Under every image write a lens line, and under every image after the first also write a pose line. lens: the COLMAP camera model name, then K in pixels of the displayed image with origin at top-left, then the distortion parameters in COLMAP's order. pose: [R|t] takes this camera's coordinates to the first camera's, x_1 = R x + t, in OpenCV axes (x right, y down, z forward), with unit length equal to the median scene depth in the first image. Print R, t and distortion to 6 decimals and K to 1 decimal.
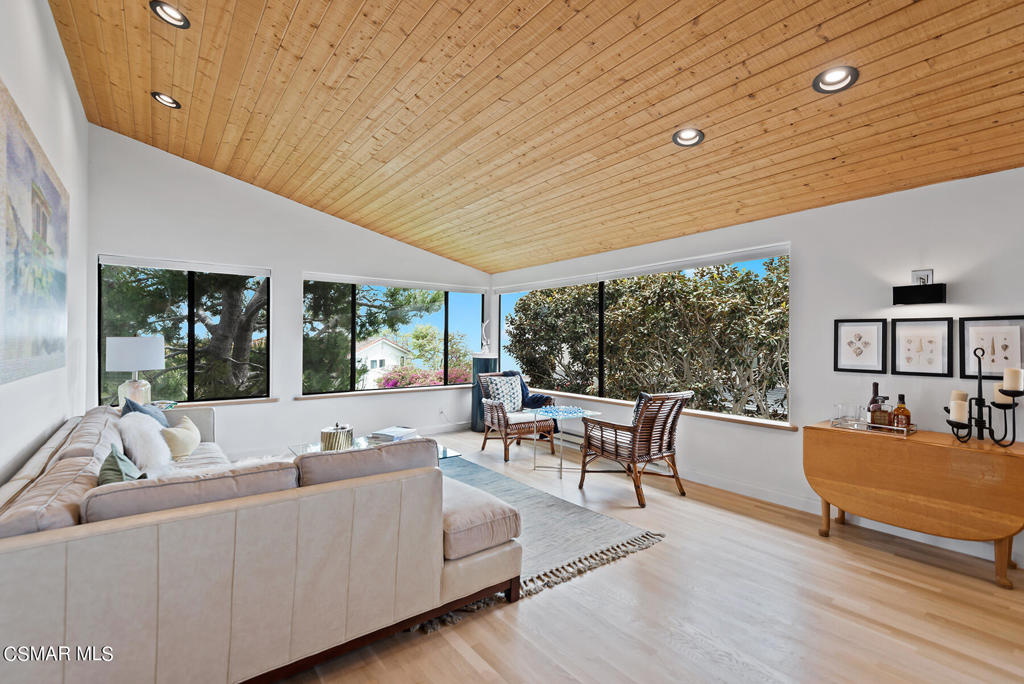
lens RADIAL K [[463.3, 0, 512.0], [0, 463.3, 342.0], [0, 0, 1]] dist [0.043819, -0.022358]
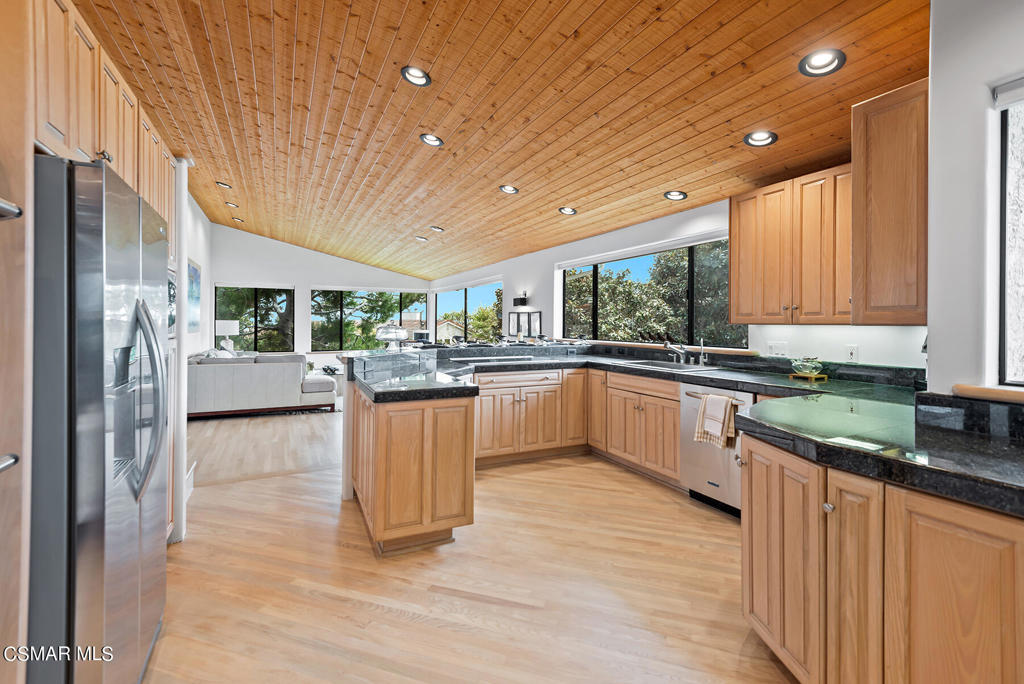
lens RADIAL K [[463.3, 0, 512.0], [0, 463.3, 342.0], [0, 0, 1]] dist [0.043819, -0.022358]
pose [[0.980502, 0.007826, -0.196355, 1.037320], [-0.002412, 0.999611, 0.027793, 0.027955], [0.196496, -0.026777, 0.980139, -0.996555]]
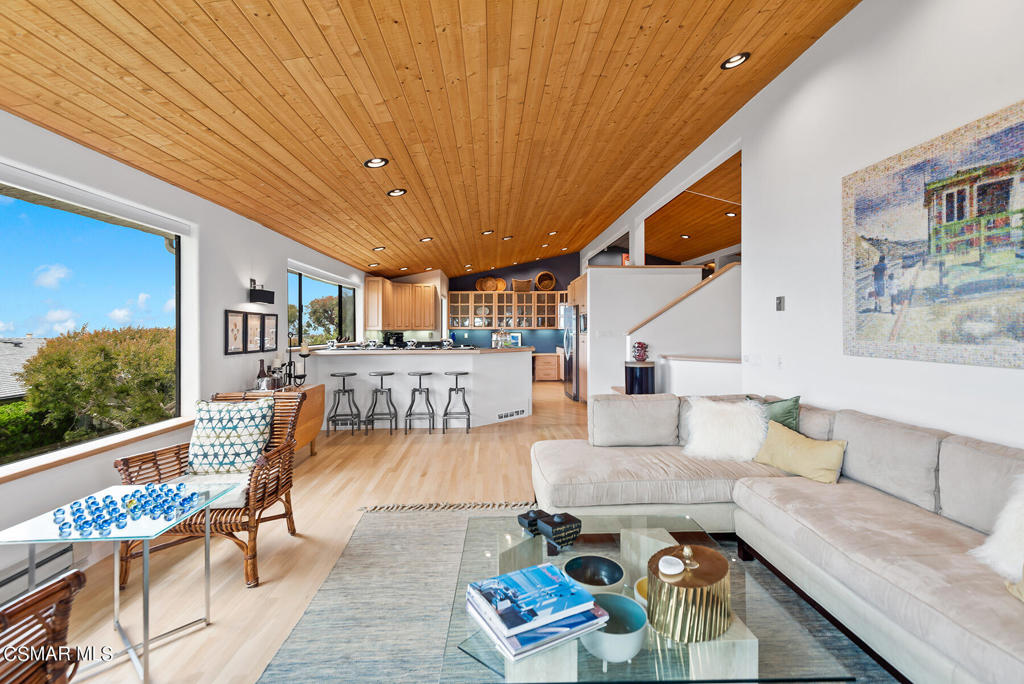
lens RADIAL K [[459.6, 0, 509.6], [0, 459.6, 346.5], [0, 0, 1]] dist [0.040610, -0.021652]
pose [[-0.823032, -0.021499, 0.567588, -0.473389], [0.003035, 0.999103, 0.042245, -0.004131], [-0.567987, 0.036492, -0.822228, 1.426912]]
